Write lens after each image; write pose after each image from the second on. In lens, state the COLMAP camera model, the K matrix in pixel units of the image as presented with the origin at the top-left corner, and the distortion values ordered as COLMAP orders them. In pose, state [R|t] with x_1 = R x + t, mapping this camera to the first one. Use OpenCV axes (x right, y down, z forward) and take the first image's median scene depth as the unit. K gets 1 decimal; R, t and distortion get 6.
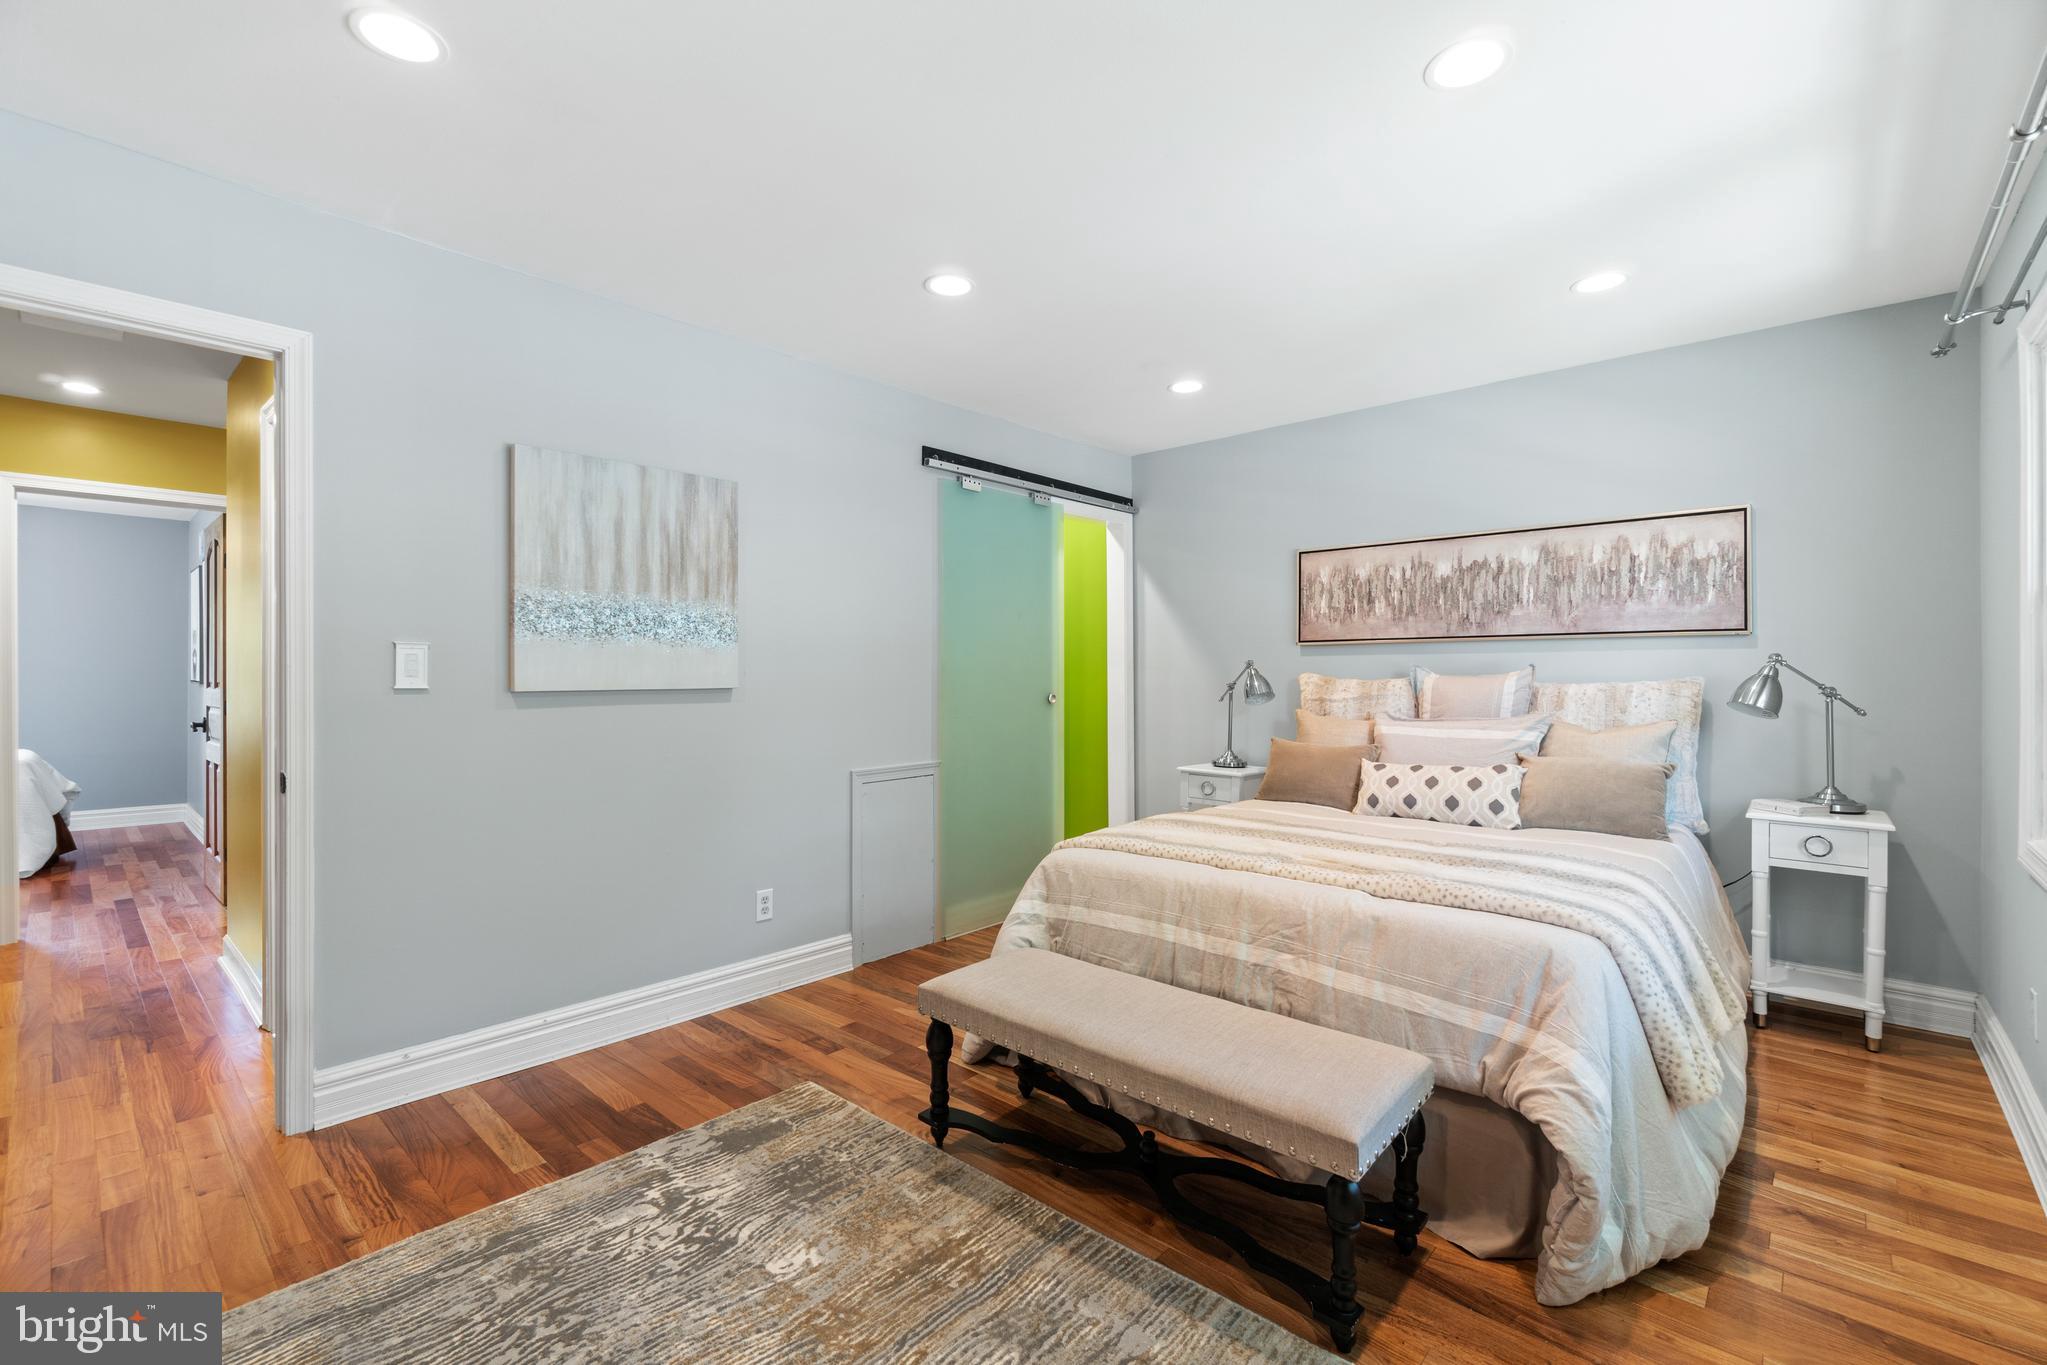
lens RADIAL K [[891.3, 0, 1026.2], [0, 891.3, 670.8], [0, 0, 1]] dist [-0.000928, 0.000306]
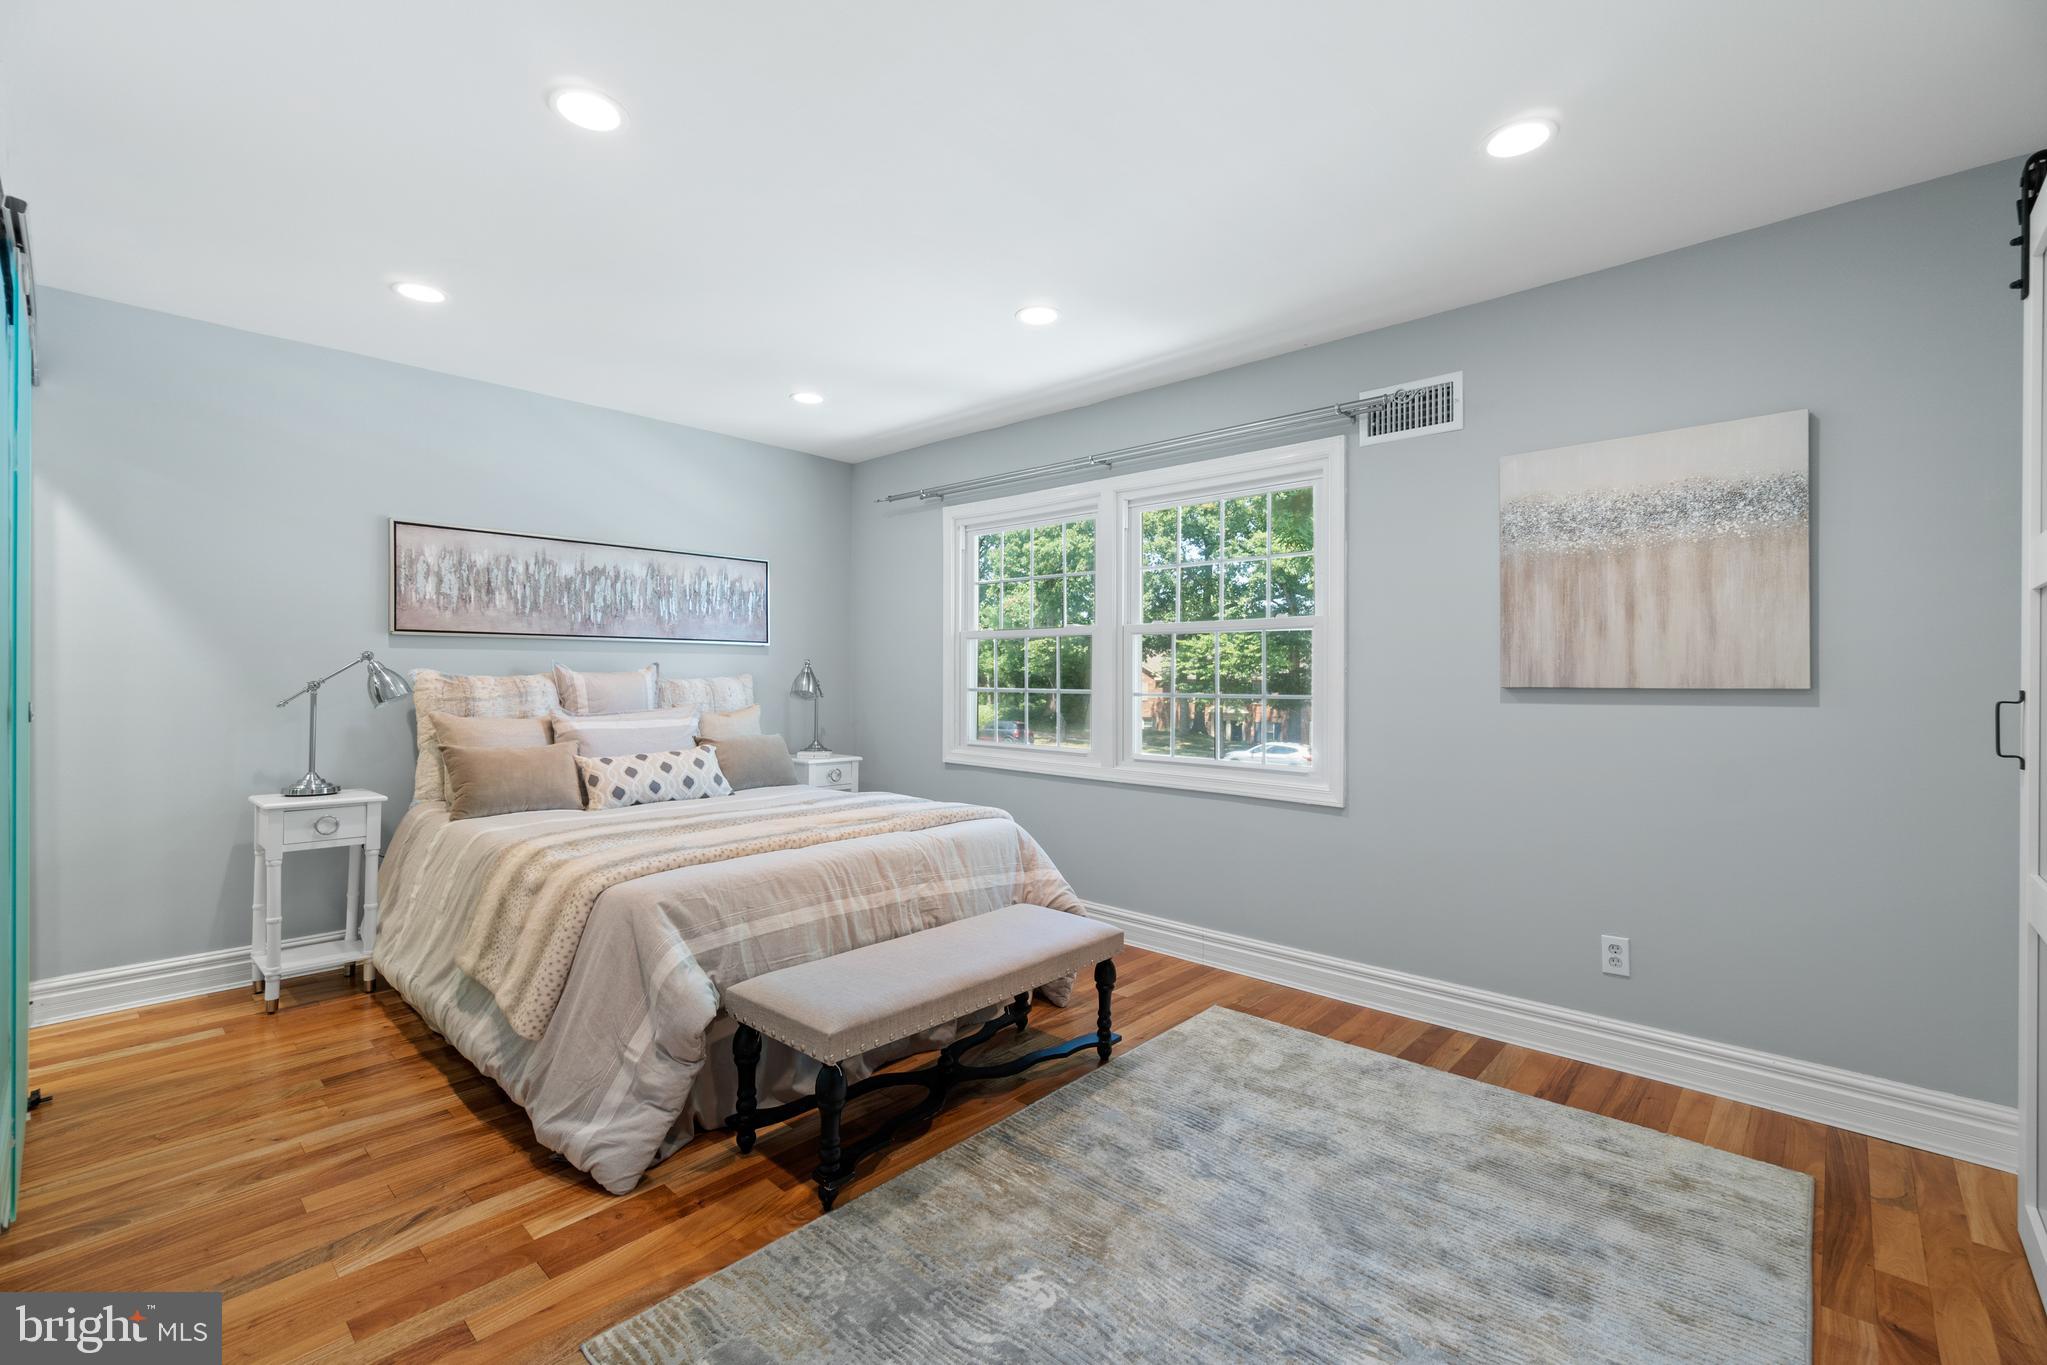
lens RADIAL K [[885.2, 0, 1006.4], [0, 885.2, 686.2], [0, 0, 1]] dist [-0.000819, 0.000644]
pose [[0.011084, -0.015172, 0.999823, -0.593744], [-0.010541, 0.999828, 0.015288, 0.000595], [-0.999883, -0.010708, 0.010922, 0.502002]]
